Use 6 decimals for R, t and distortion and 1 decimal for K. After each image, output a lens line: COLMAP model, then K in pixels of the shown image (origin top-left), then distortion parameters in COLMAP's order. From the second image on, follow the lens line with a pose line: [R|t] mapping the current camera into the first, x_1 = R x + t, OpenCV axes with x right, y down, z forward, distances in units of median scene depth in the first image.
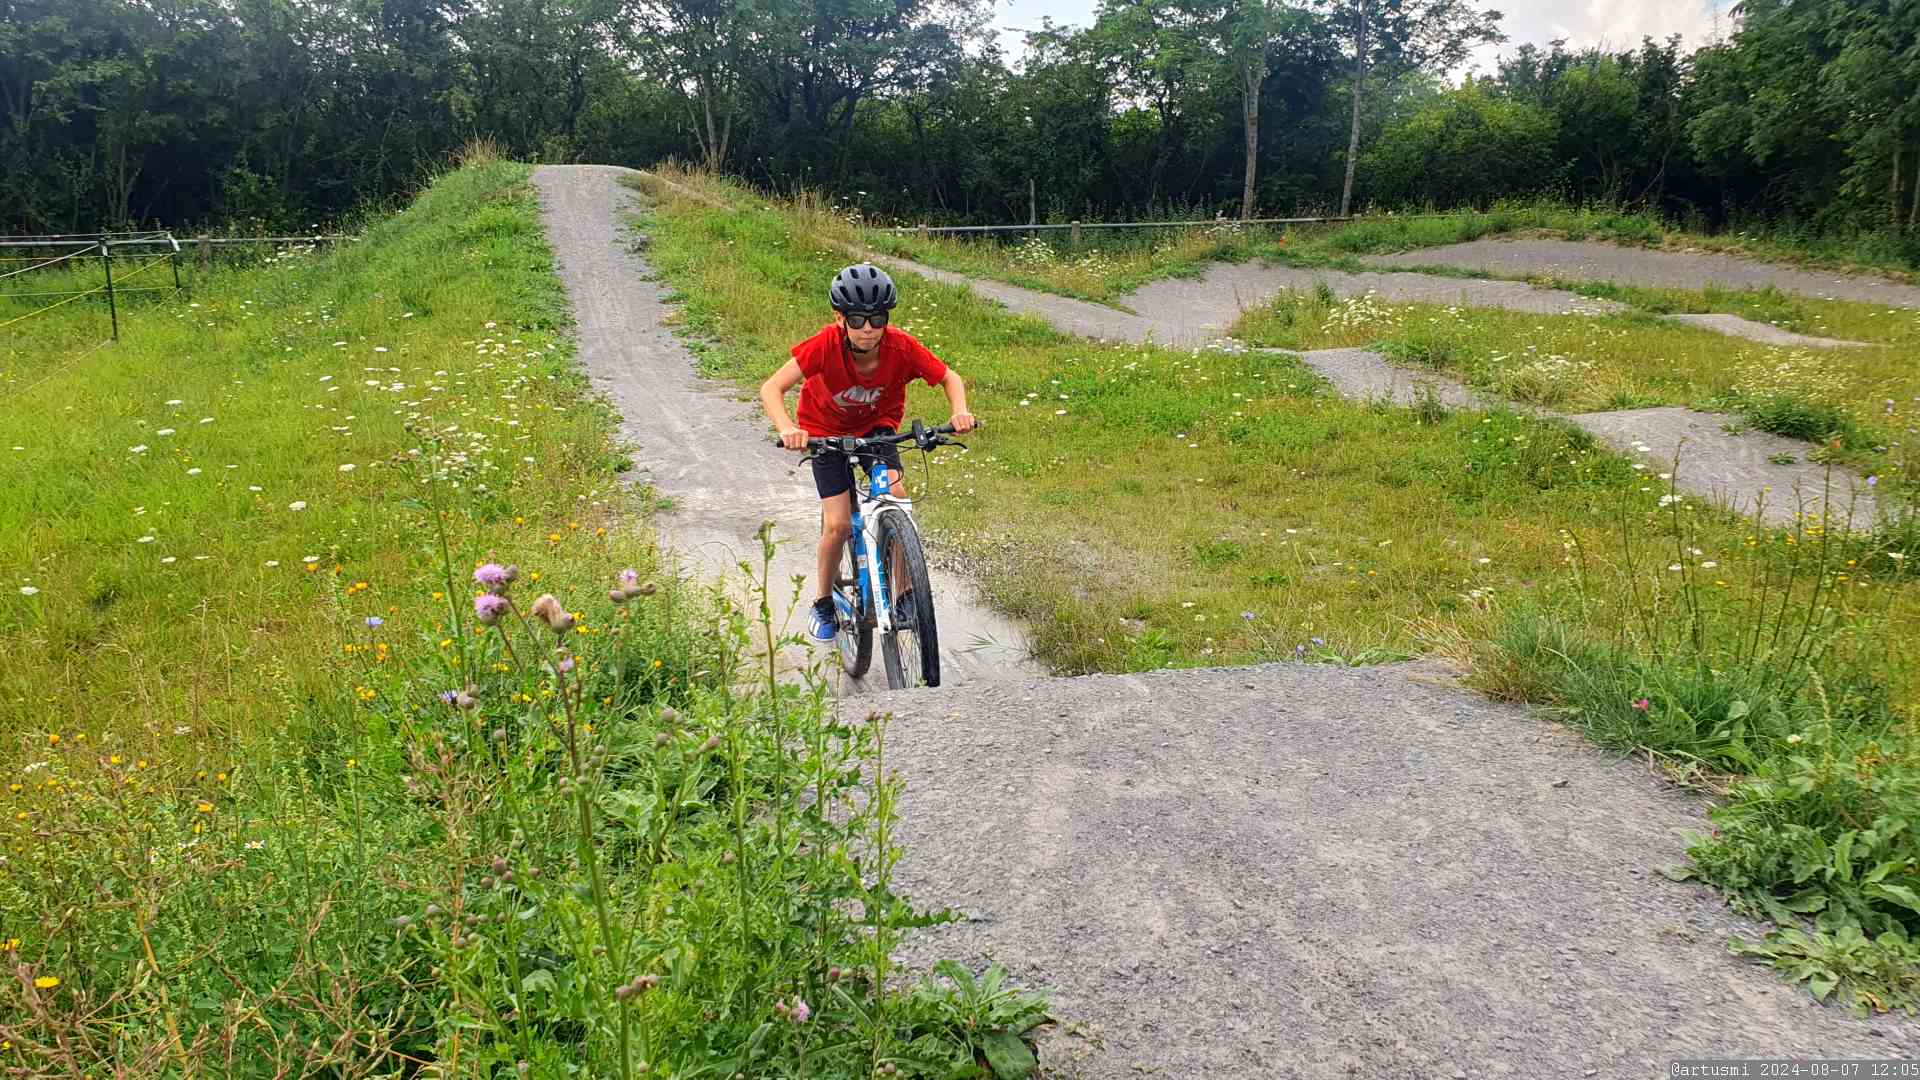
lens RADIAL K [[1542.3, 0, 978.3], [0, 1542.3, 561.4], [0, 0, 1]] dist [0.007380, 0.008289]
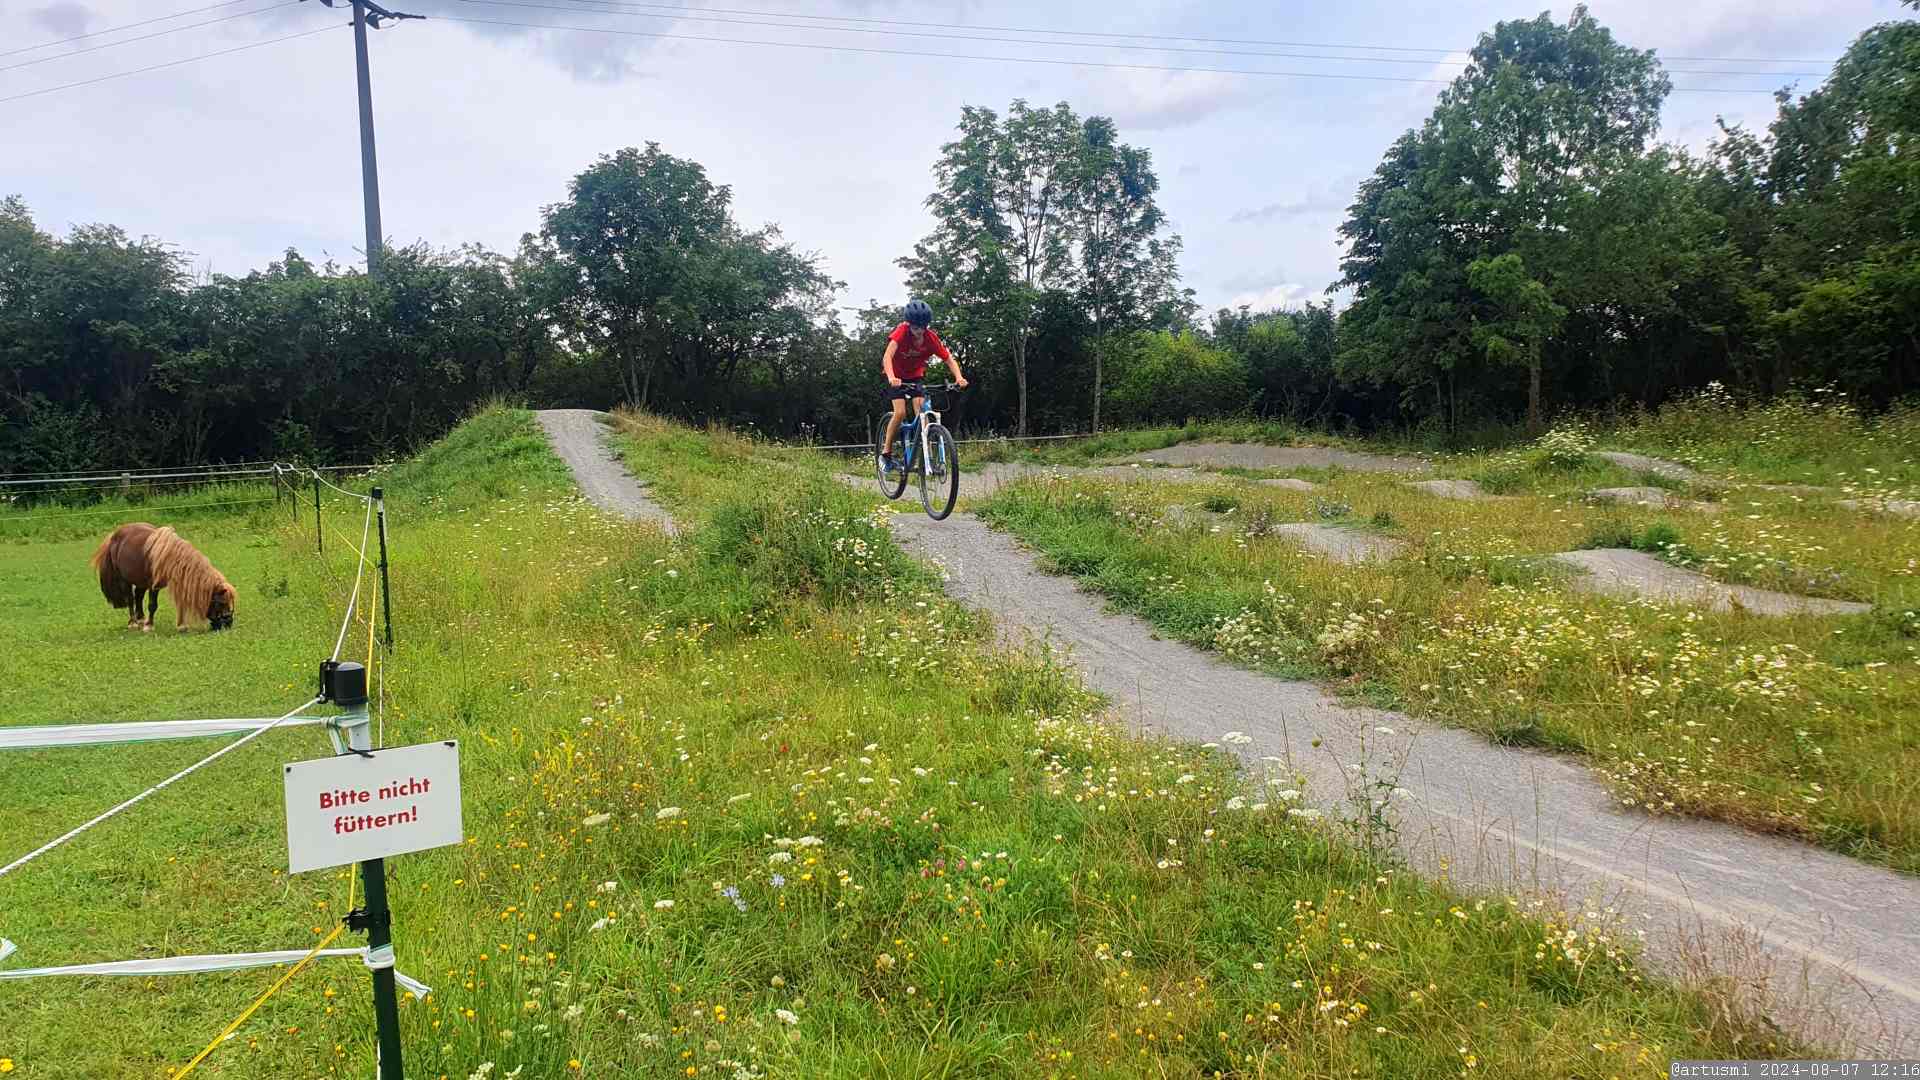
lens RADIAL K [[1496.0, 0, 937.9], [0, 1496.0, 538.2], [0, 0, 1]] dist [0.094579, -0.181236]
pose [[0.996764, -0.033956, 0.072858, -0.003529], [0.045529, 0.985477, -0.163589, 0.095386], [-0.066245, 0.166377, 0.983835, -0.345456]]
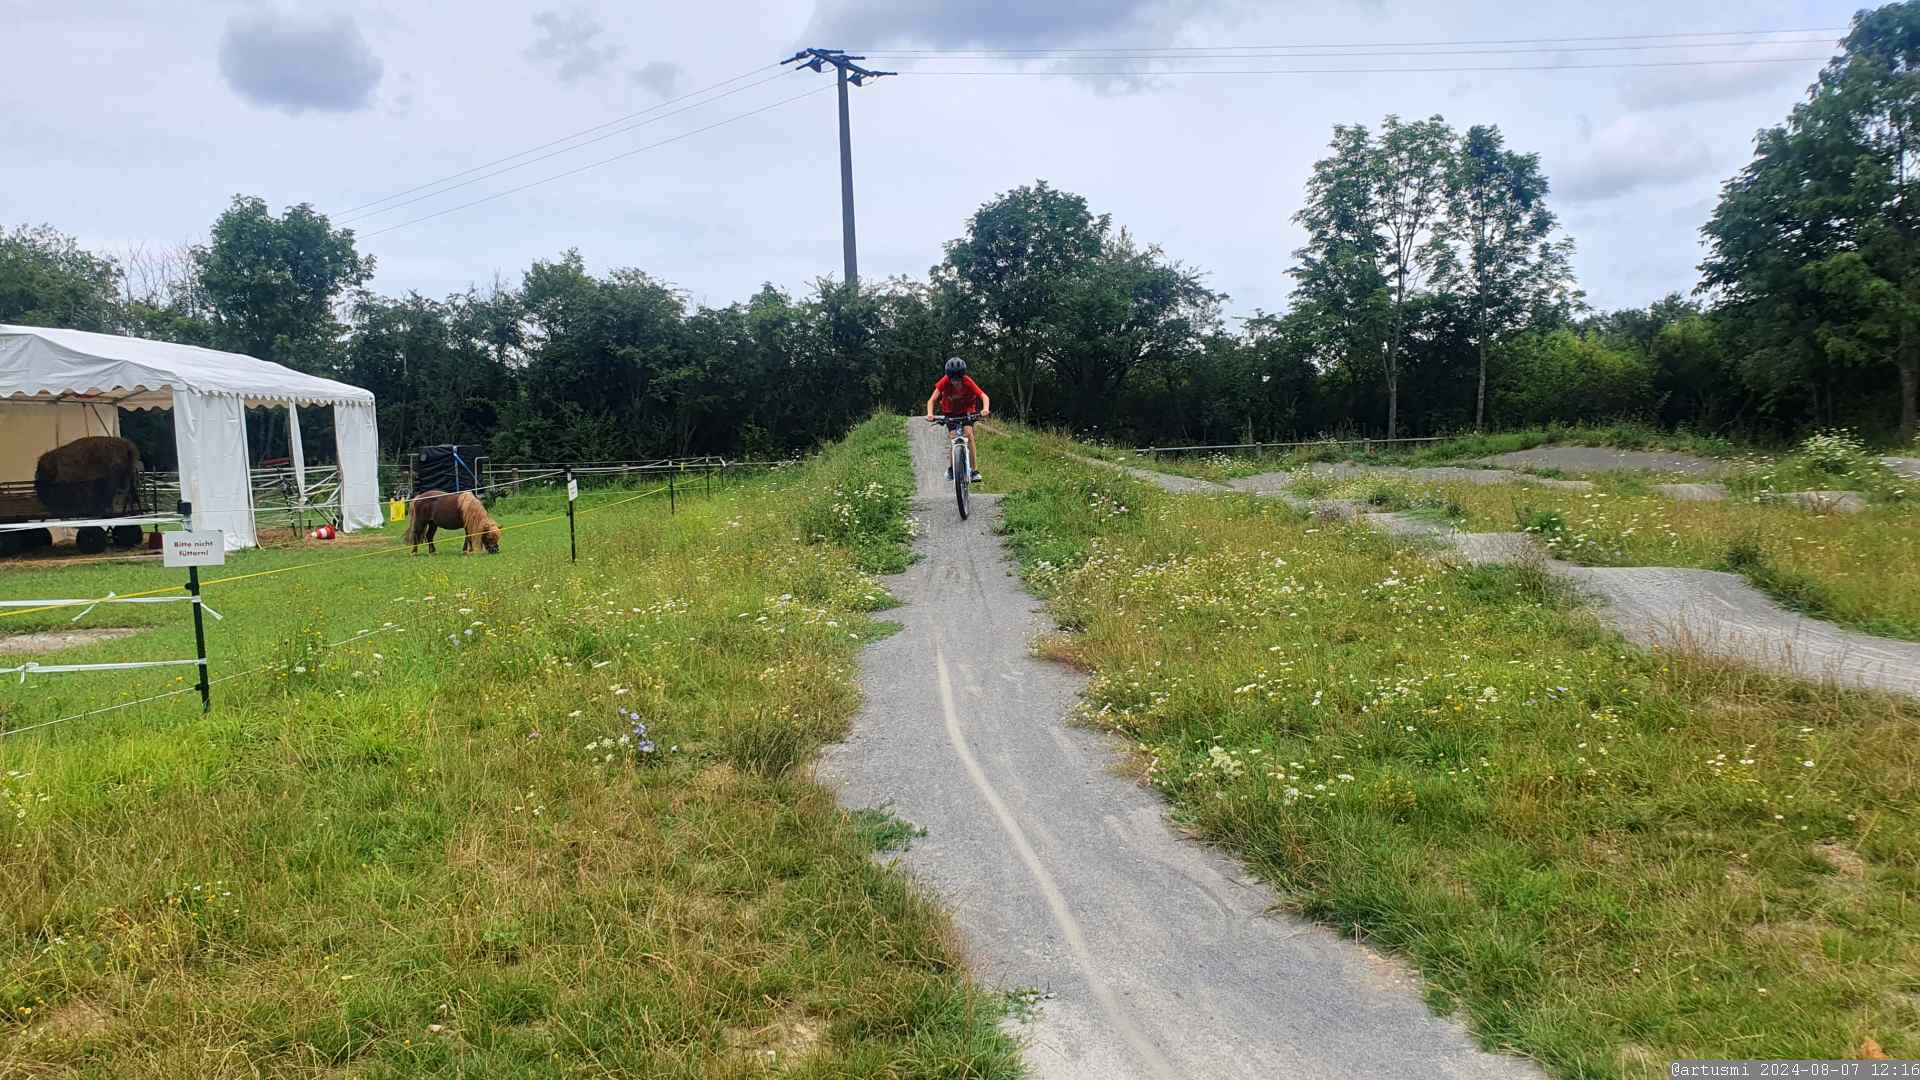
lens RADIAL K [[1496.0, 0, 937.9], [0, 1496.0, 538.2], [0, 0, 1]] dist [0.094579, -0.181236]
pose [[0.961155, -0.005763, -0.275951, 0.176893], [-0.041187, 0.985593, -0.164043, 0.132208], [0.272920, 0.169036, 0.947070, -0.487242]]
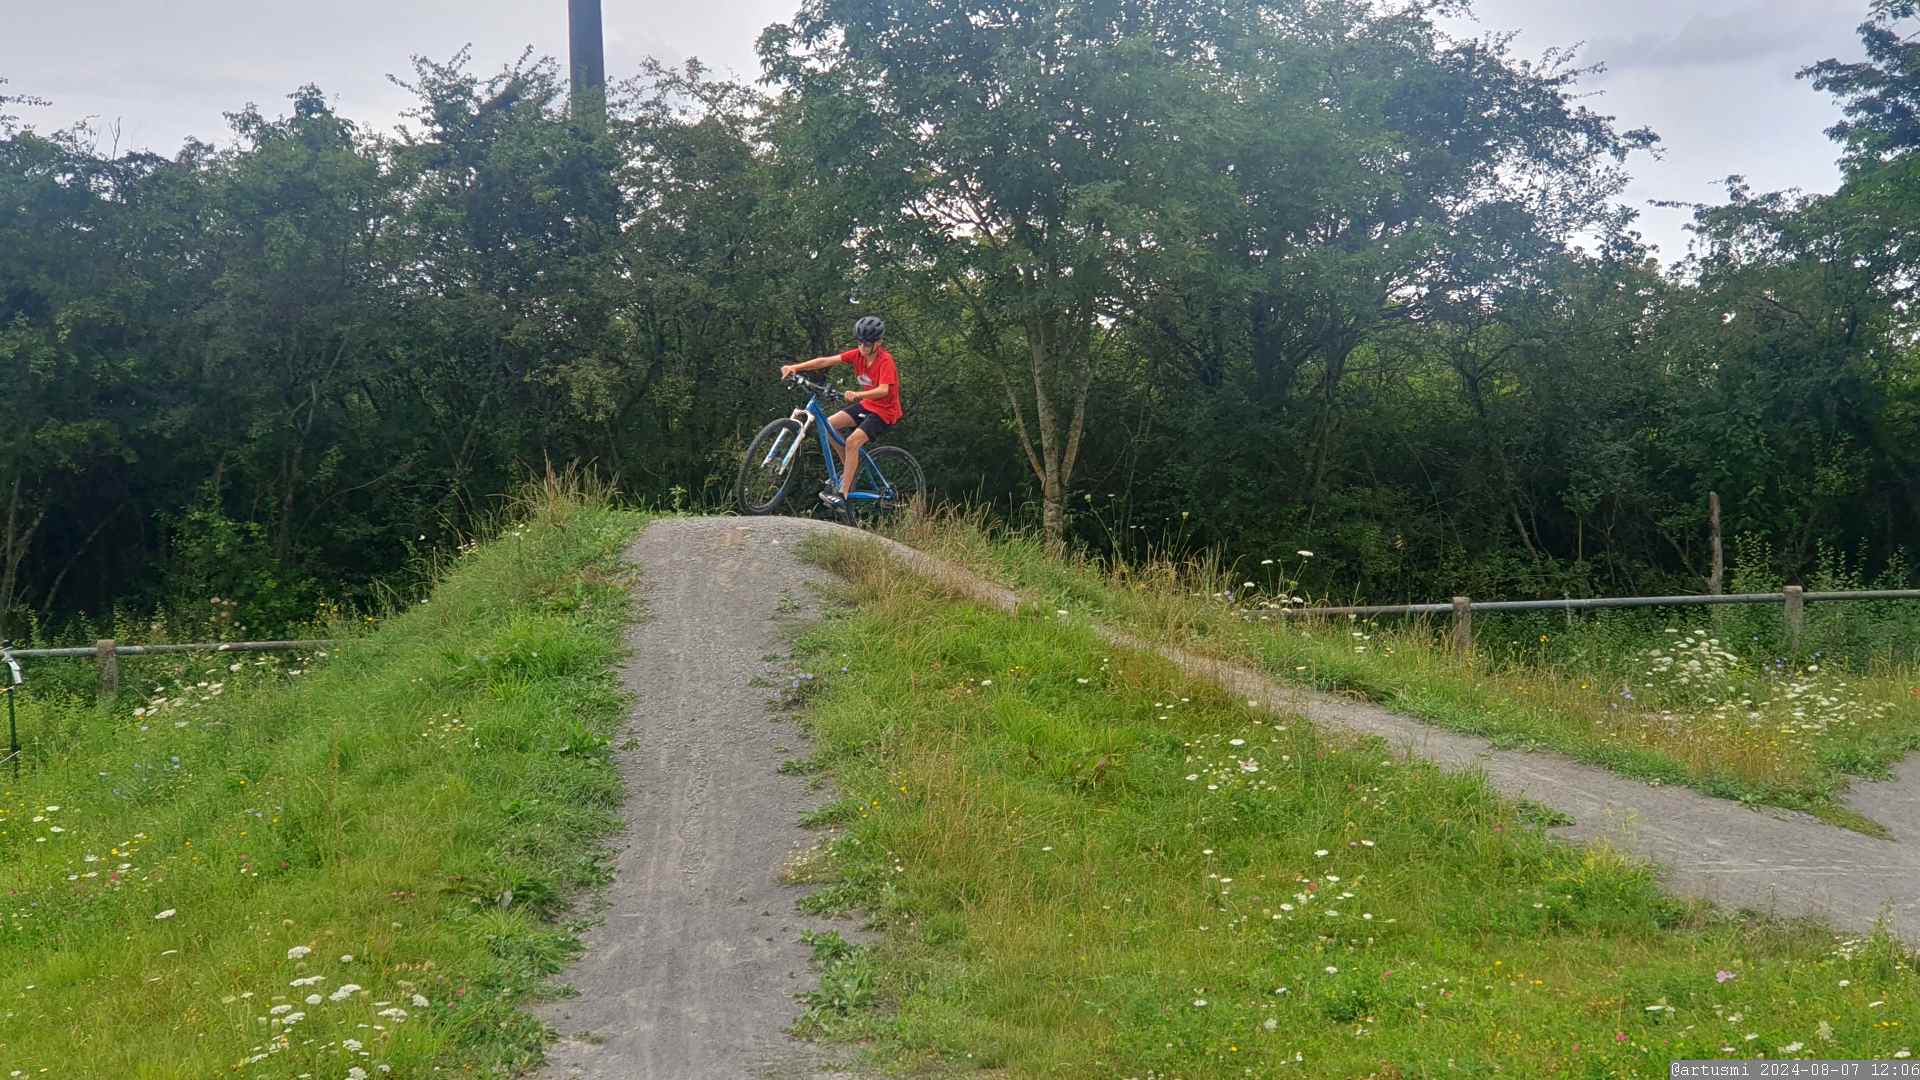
lens RADIAL K [[2917.0, 0, 986.1], [0, 2917.0, 457.2], [0, 0, 1]] dist [0.006990, 0.651819]
pose [[0.971521, -0.018723, -0.236213, 0.037753], [-0.037552, 0.972110, -0.231500, -0.042570], [0.233959, 0.233777, 0.943722, 0.080398]]
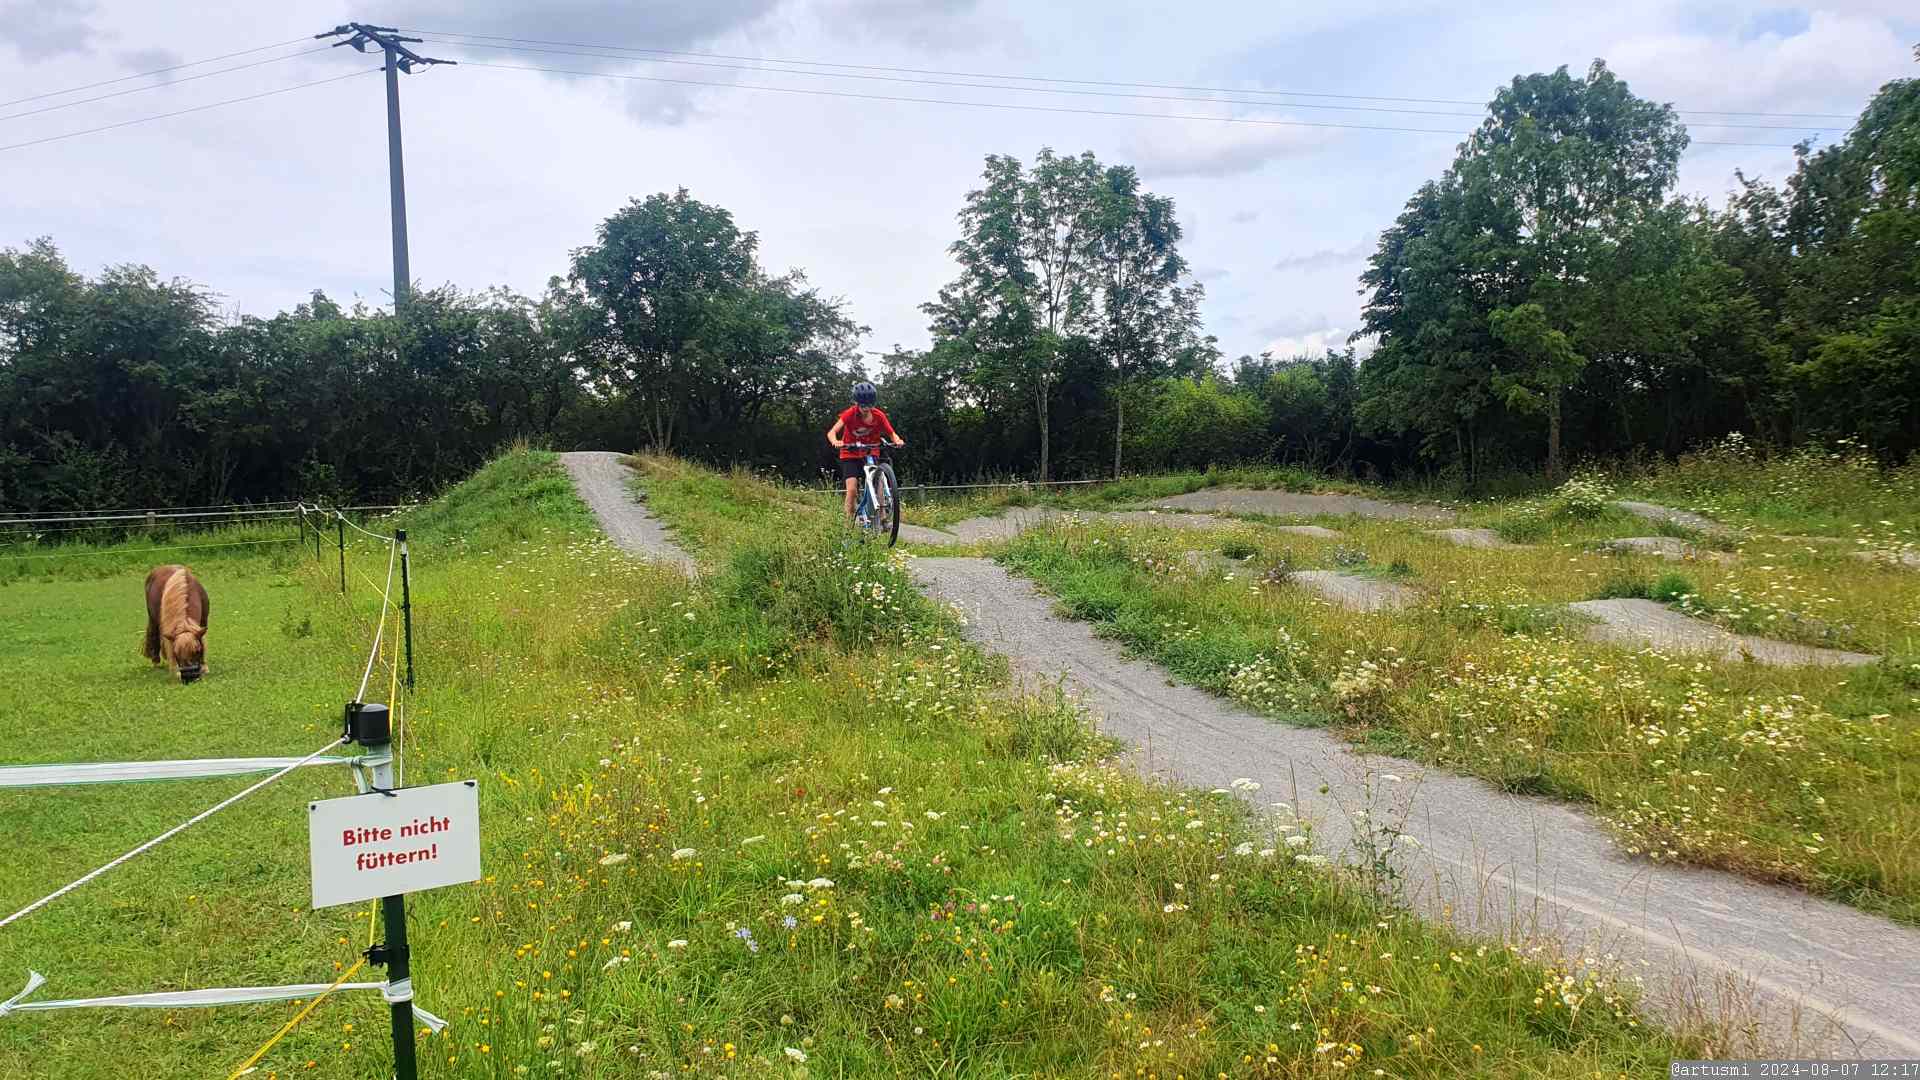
lens RADIAL K [[1496.2, 0, 960.0], [0, 1496.2, 540.0], [0, 0, 1]] dist [0.092160, -0.182227]
pose [[0.997002, -0.024770, 0.073305, -0.002846], [0.038416, 0.980826, -0.191059, 0.095598], [-0.067167, 0.193302, 0.978837, -0.348410]]
